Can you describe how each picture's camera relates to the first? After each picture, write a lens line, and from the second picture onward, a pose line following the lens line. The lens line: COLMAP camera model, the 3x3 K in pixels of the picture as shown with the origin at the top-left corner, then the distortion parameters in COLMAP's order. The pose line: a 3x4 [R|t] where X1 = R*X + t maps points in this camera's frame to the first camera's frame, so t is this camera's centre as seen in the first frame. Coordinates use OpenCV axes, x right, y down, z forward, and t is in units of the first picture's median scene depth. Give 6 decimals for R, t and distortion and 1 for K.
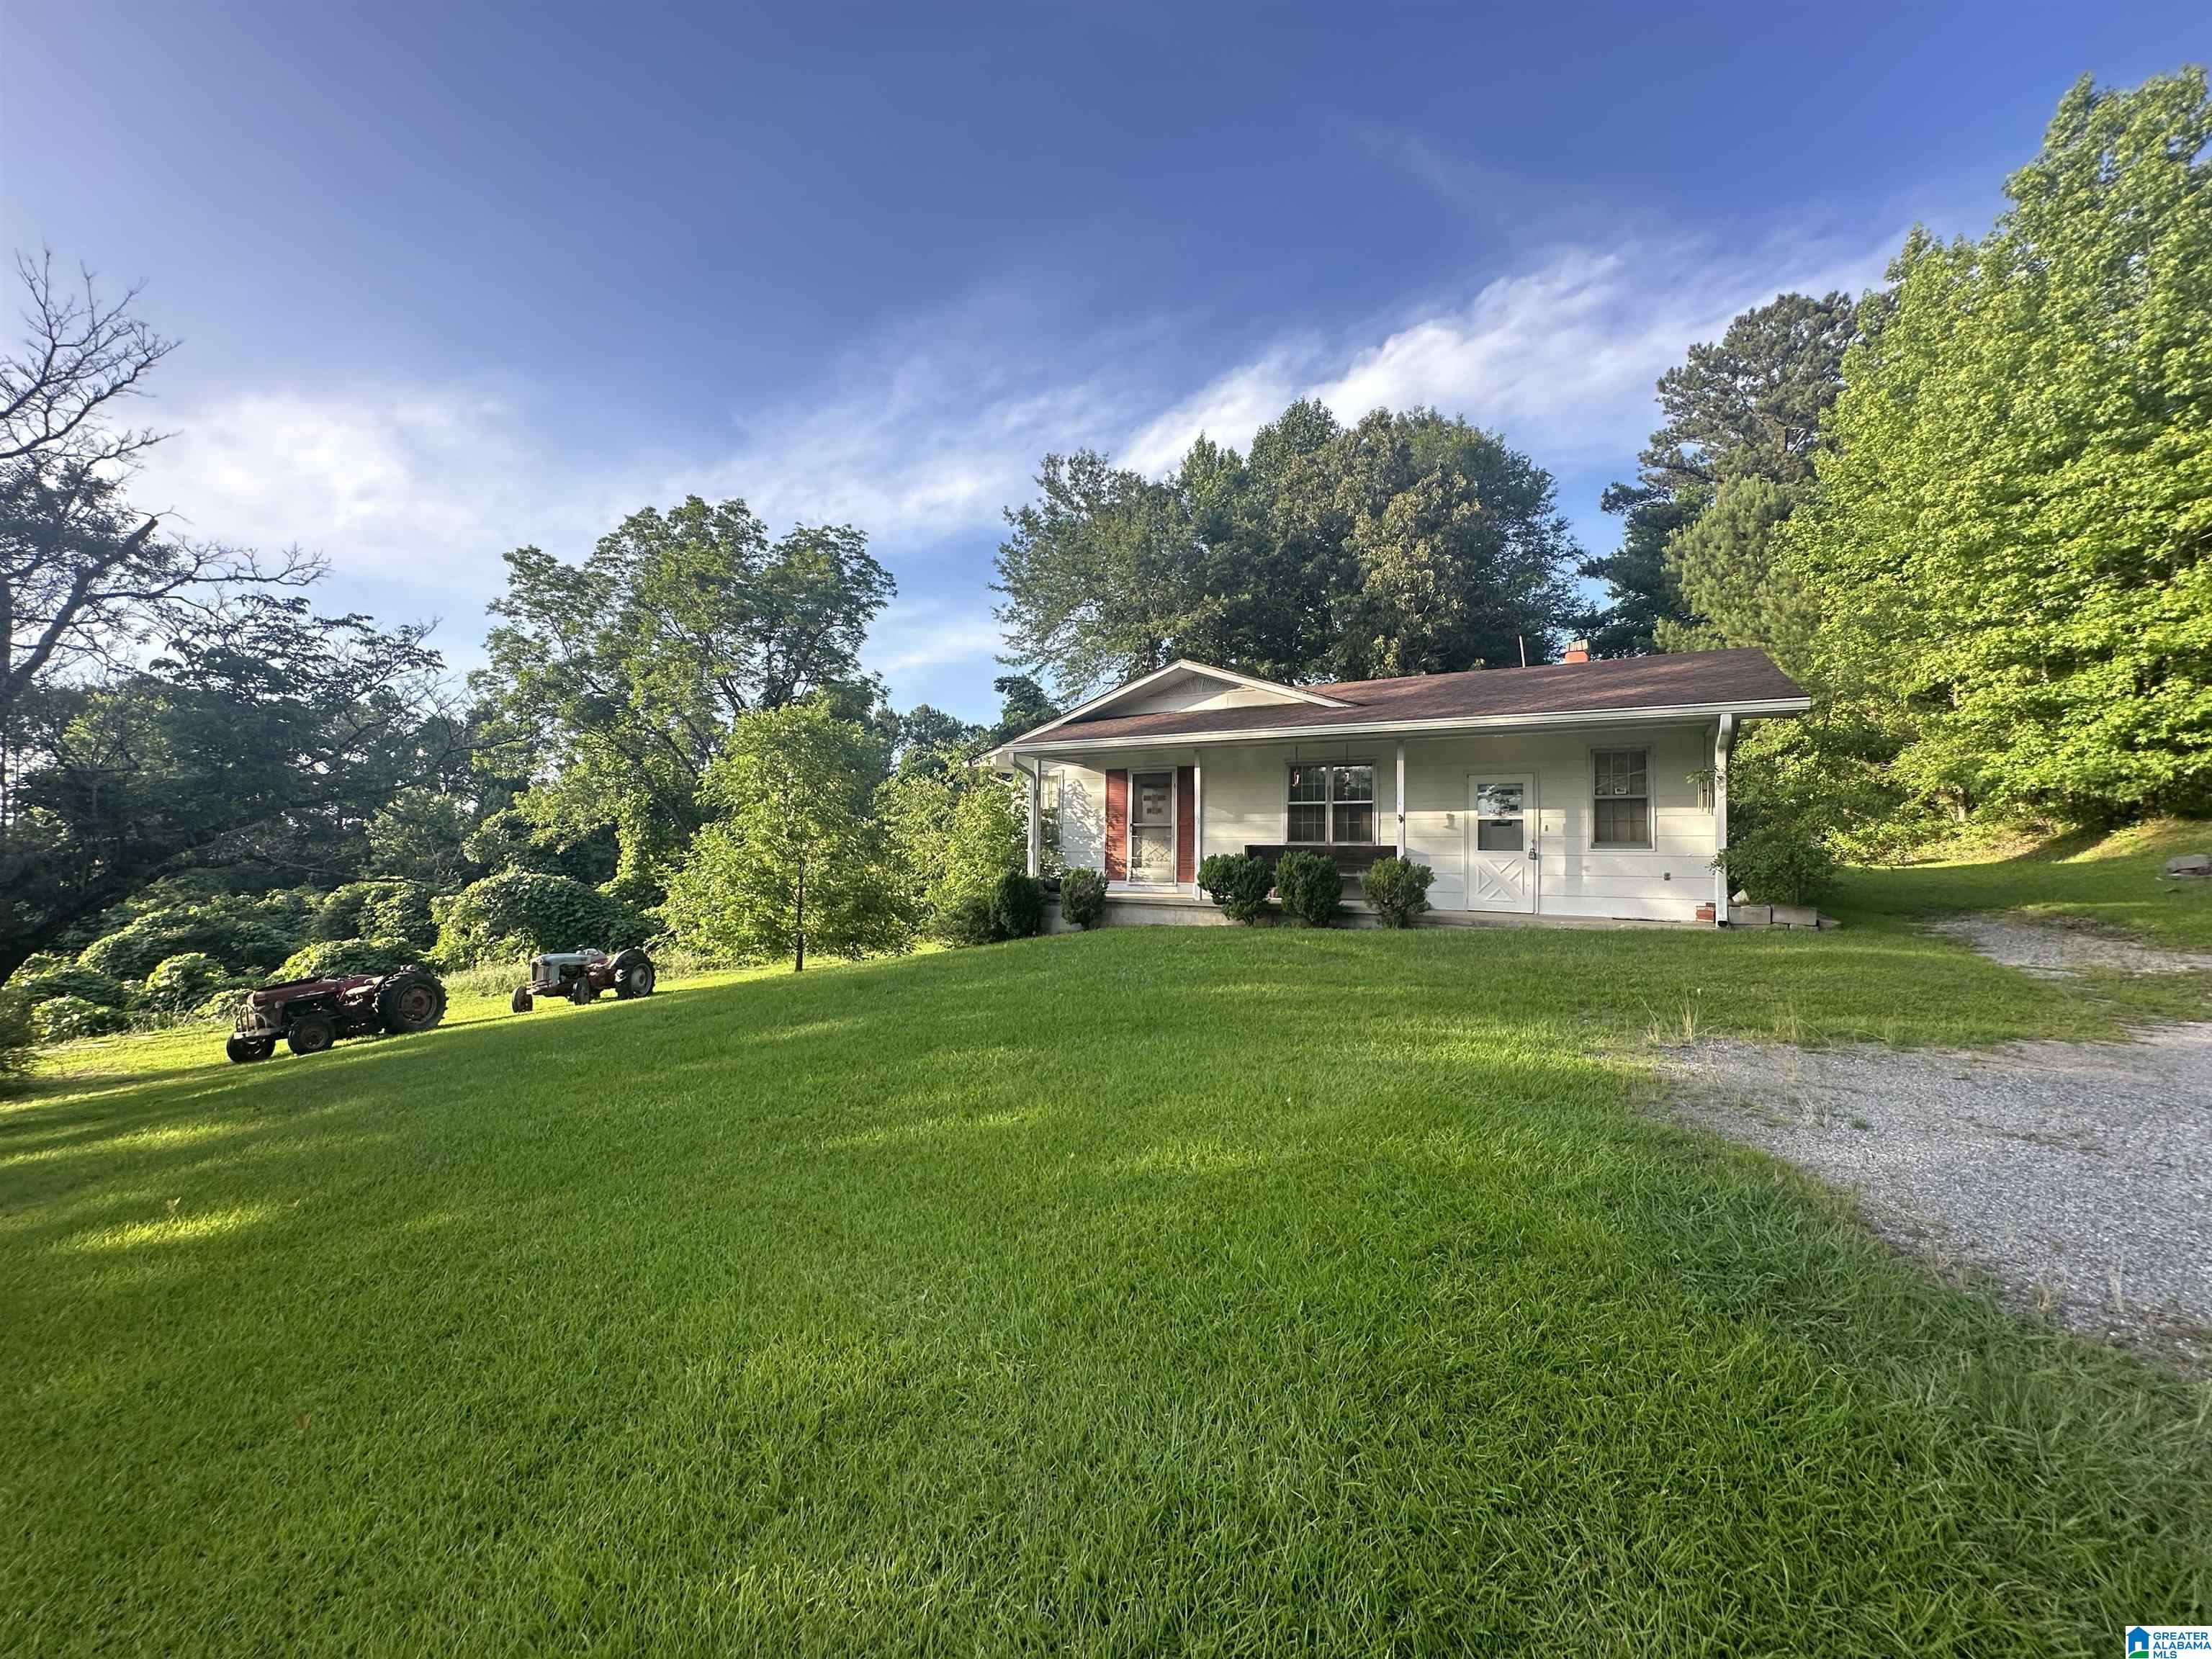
lens RADIAL K [[897.0, 0, 1097.0], [0, 897.0, 825.6], [0, 0, 1]] dist [-0.001239, 0.000394]
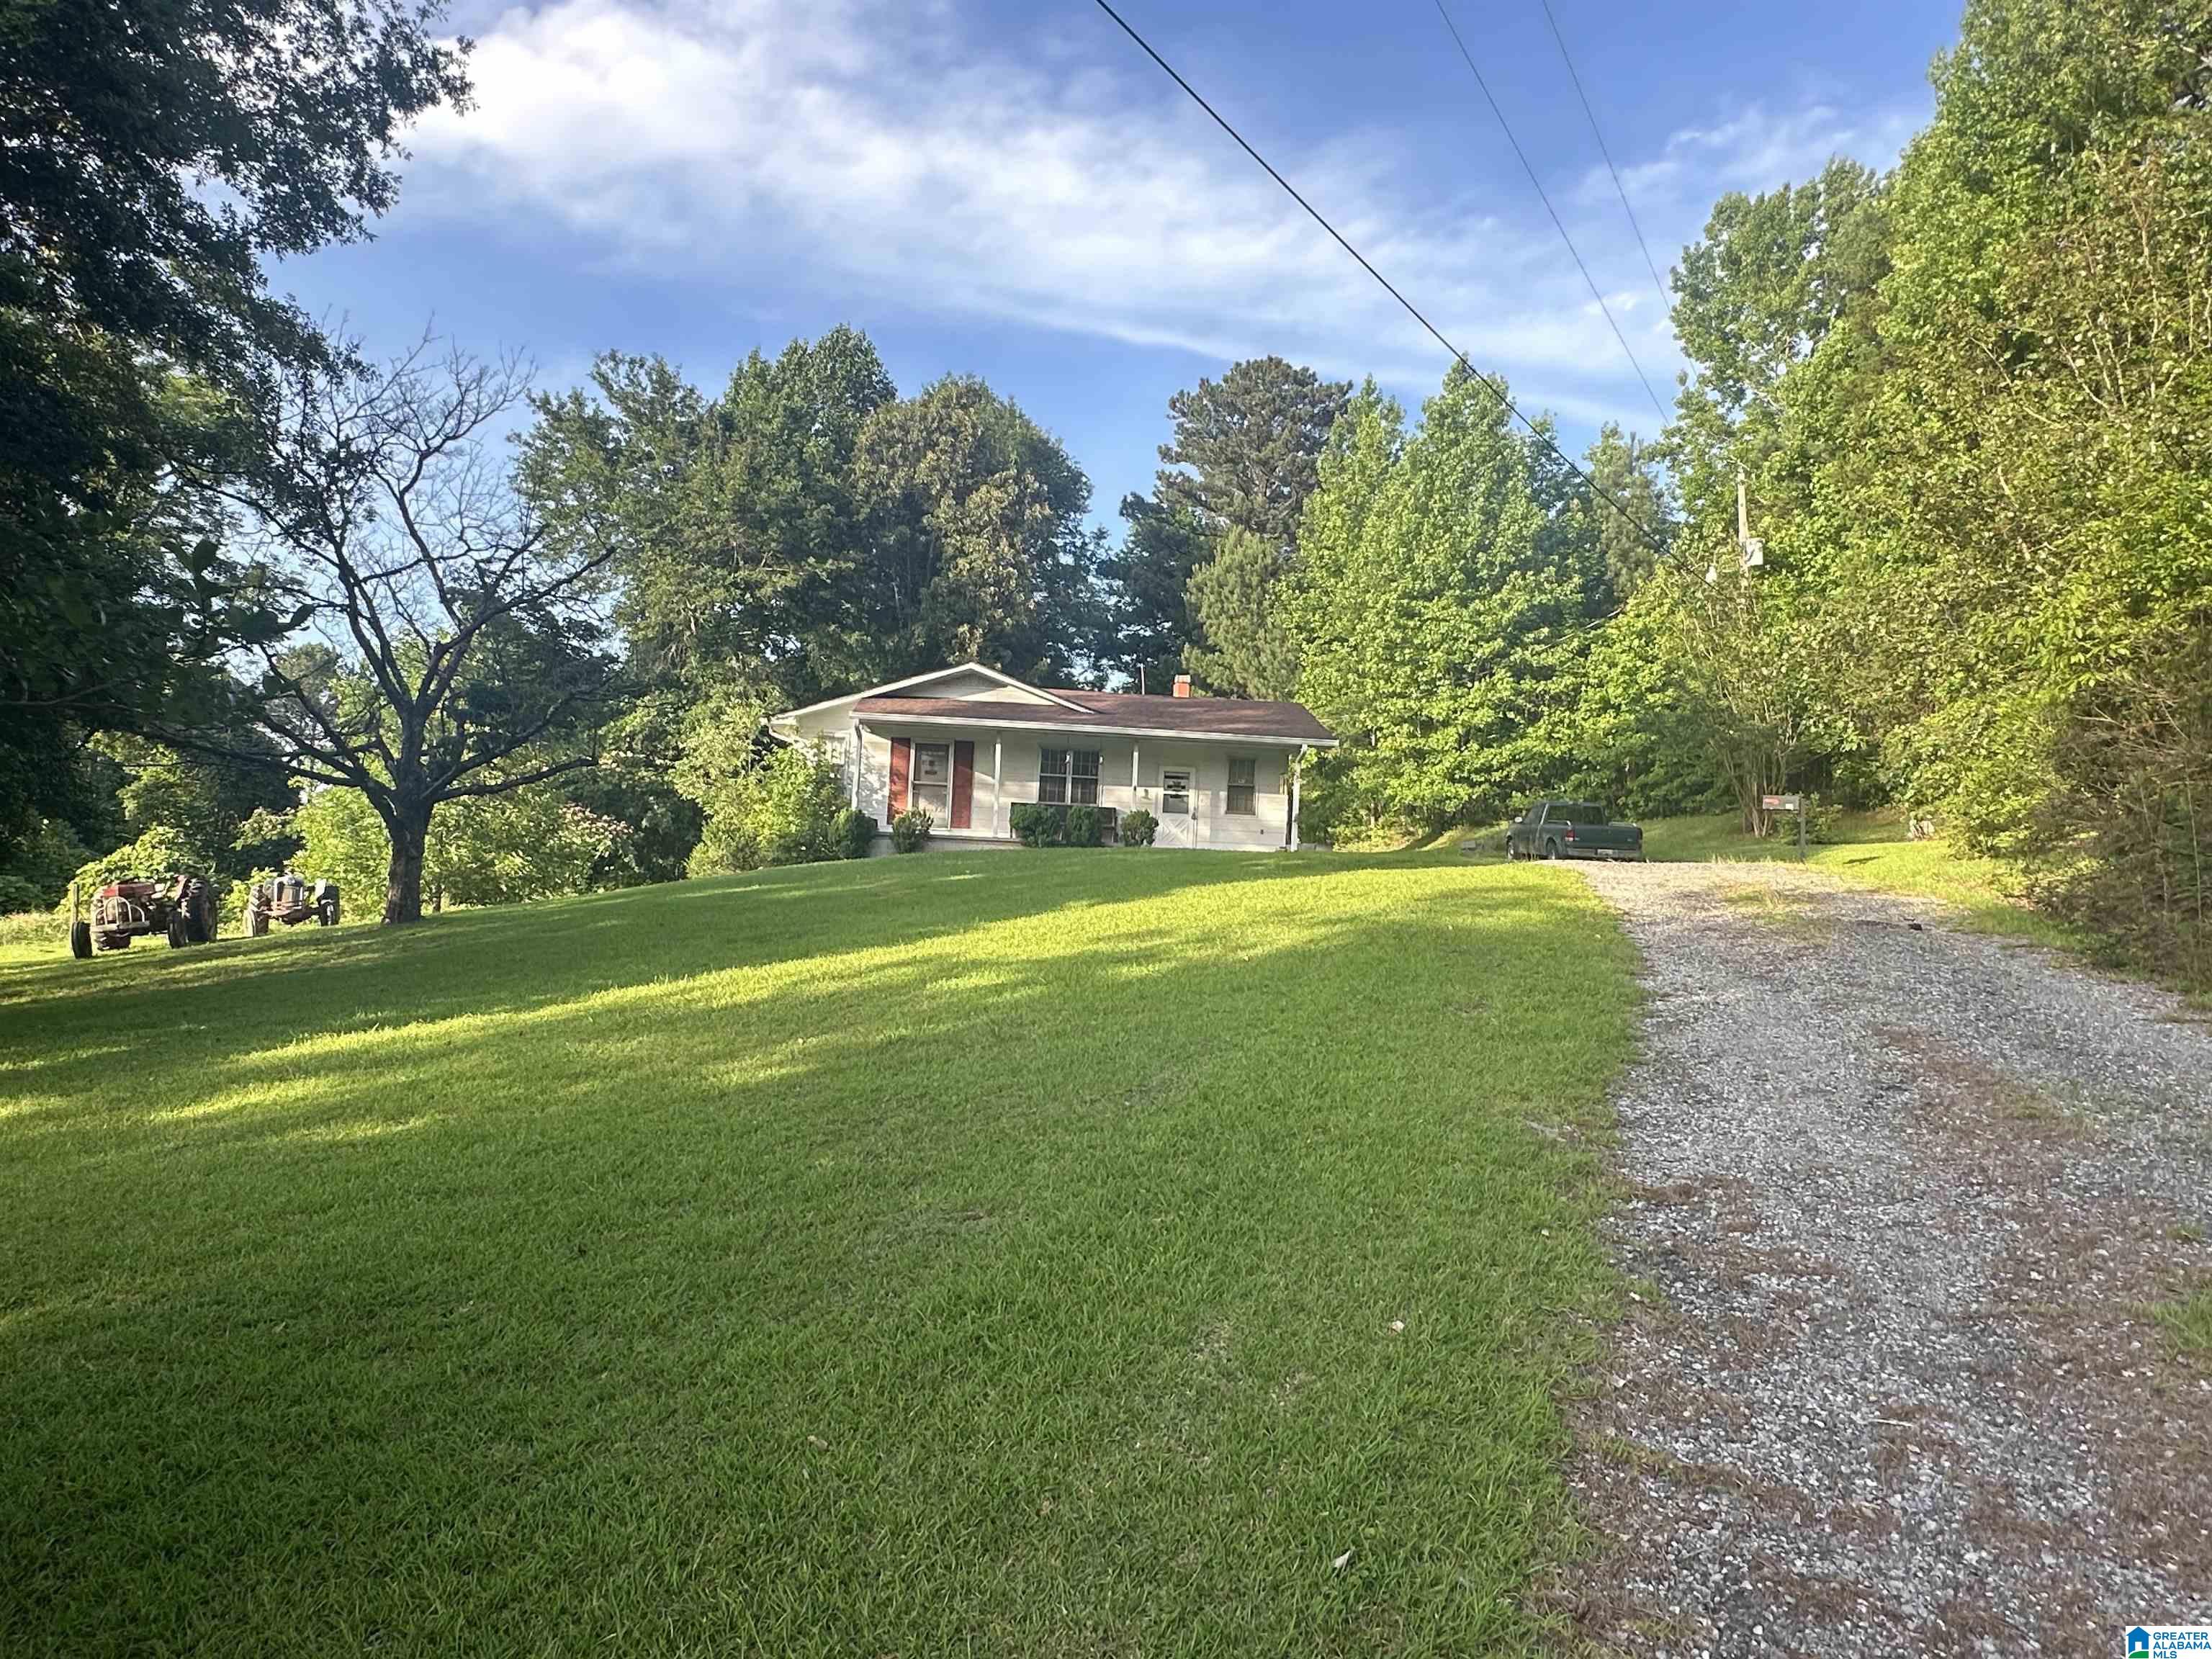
lens RADIAL K [[1350.0, 0, 1106.0], [0, 1350.0, 829.5], [0, 0, 1]] dist [0.003529, -0.000105]
pose [[0.828764, 0.055149, 0.556874, -0.695515], [-0.054187, 0.998364, -0.018227, 0.074722], [-0.556969, -0.015069, 0.830397, -0.652533]]
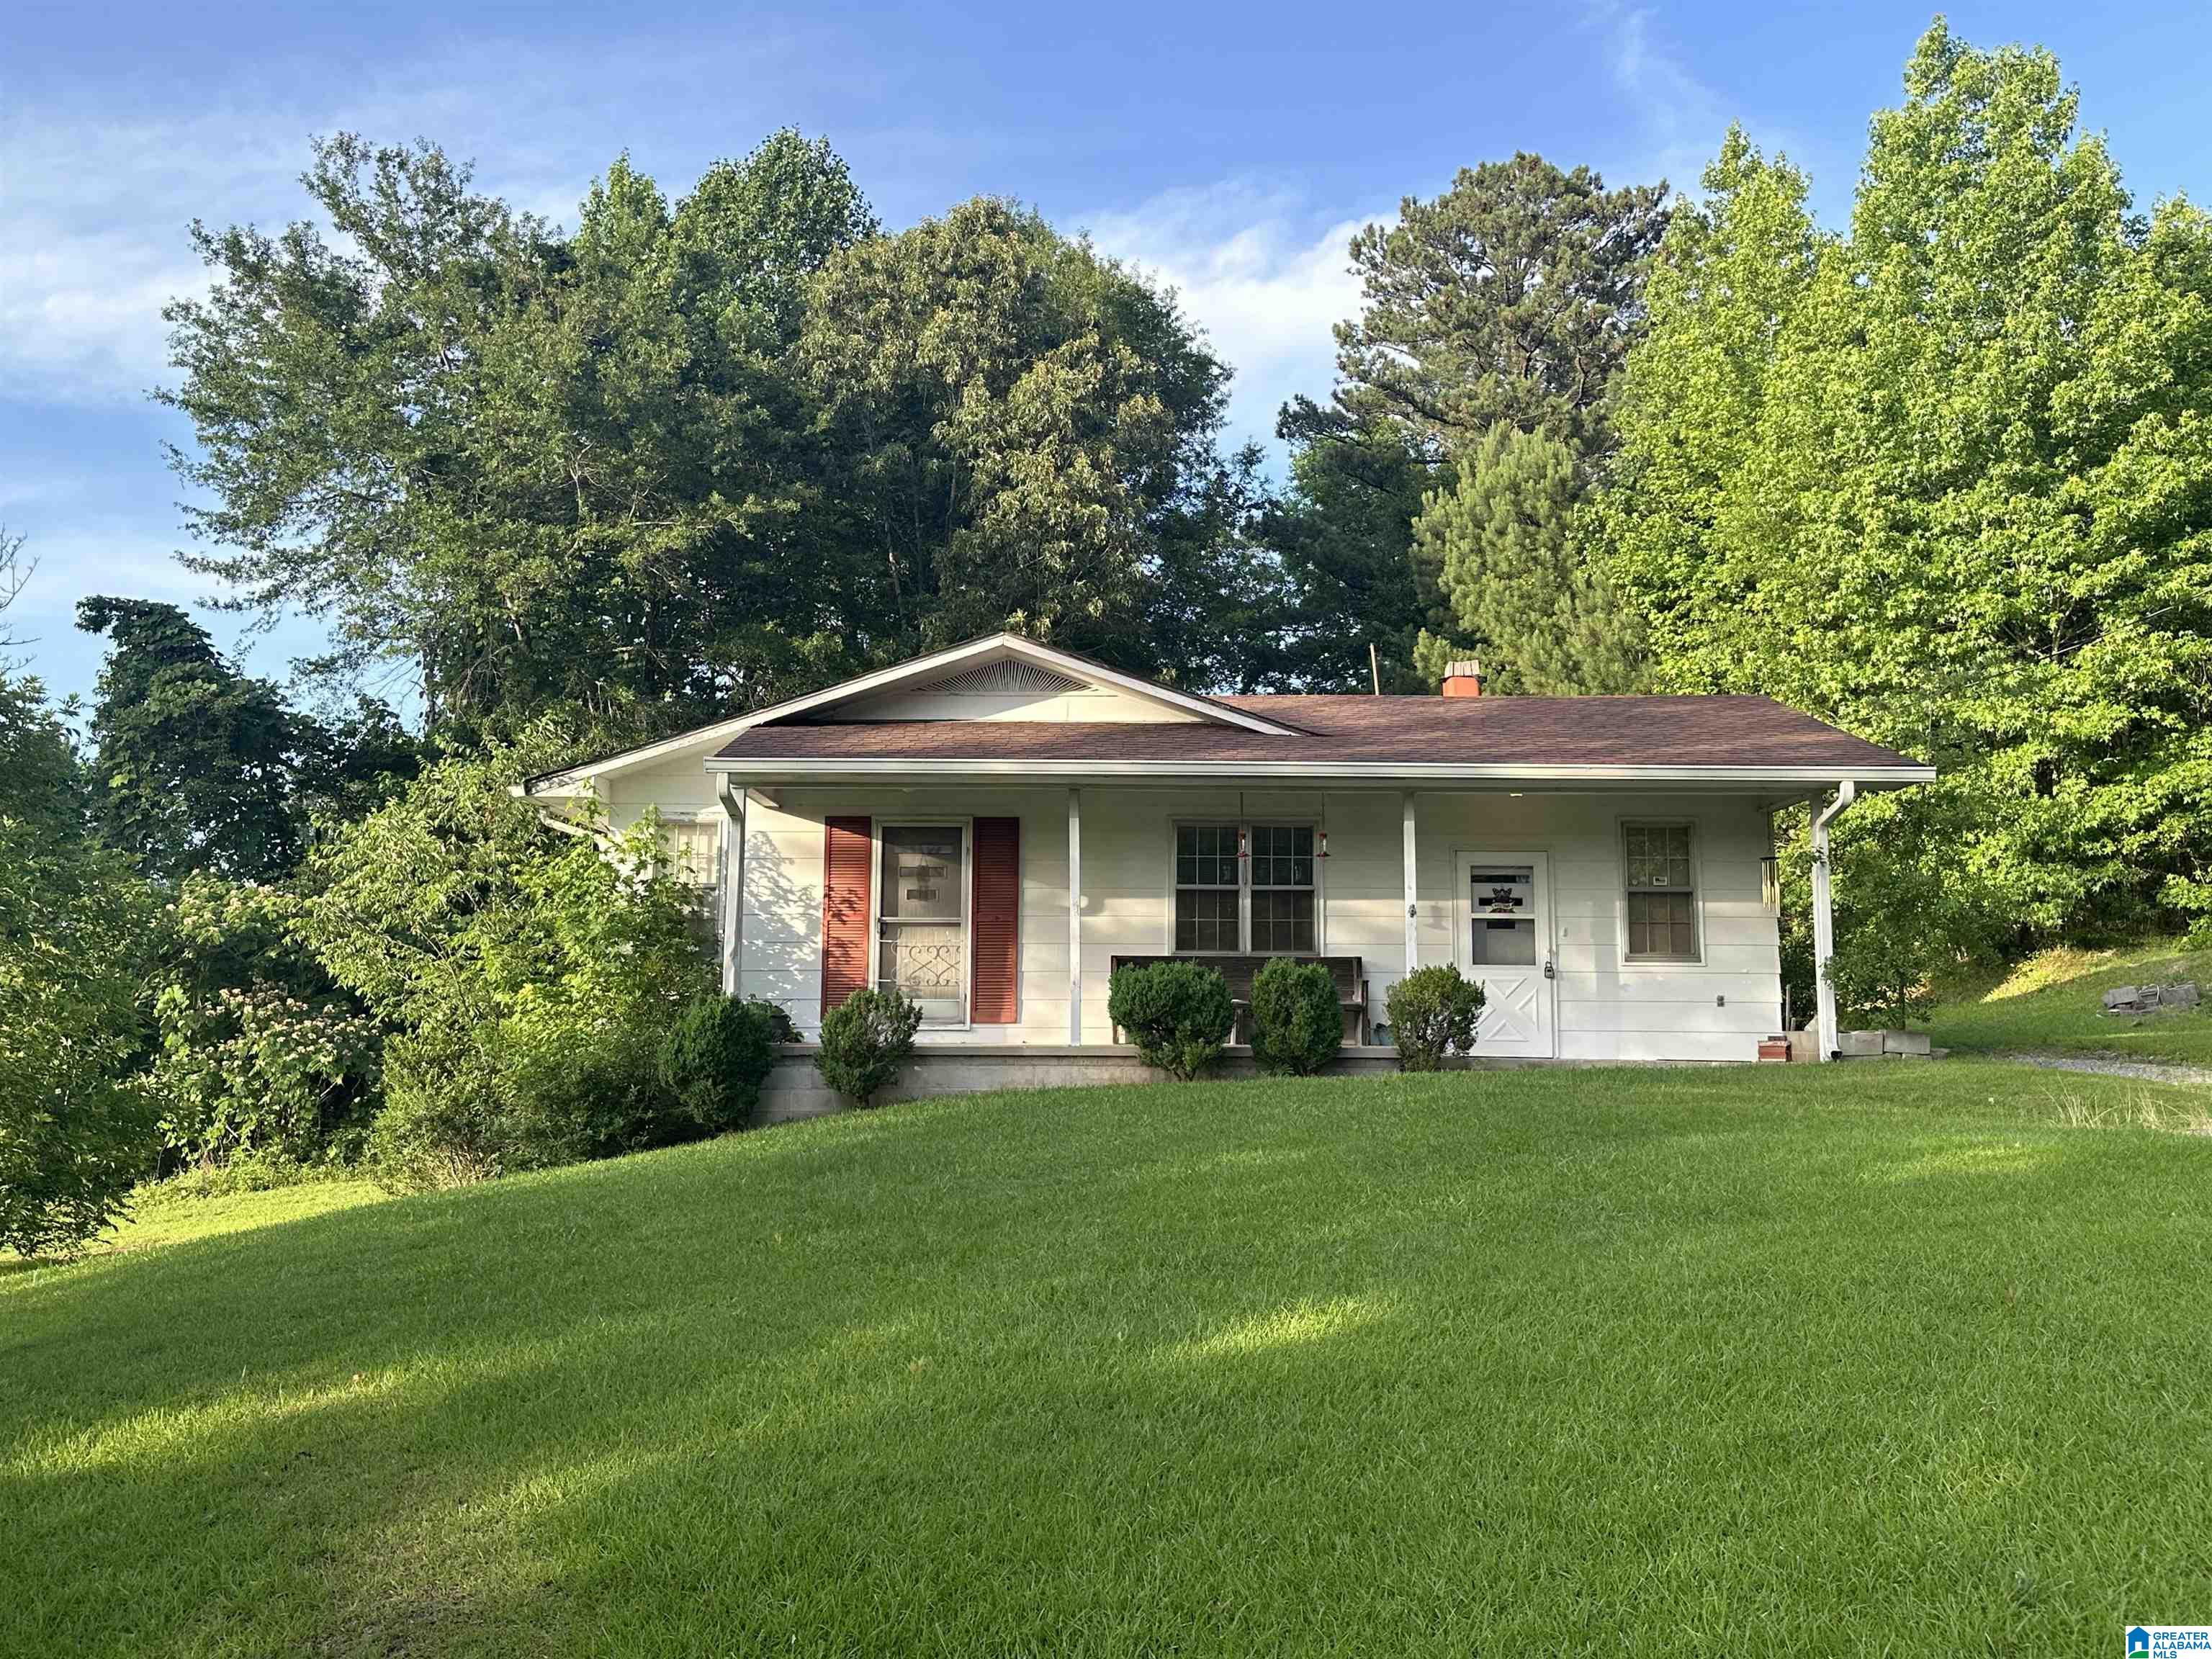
lens RADIAL K [[1899.4, 0, 1143.0], [0, 1899.4, 813.8], [0, 0, 1]] dist [0.153140, -0.268566]
pose [[0.860984, 0.054721, 0.505679, -0.358338], [-0.010747, 0.995931, -0.089473, 0.032139], [-0.508518, 0.071601, 0.858069, -0.067870]]
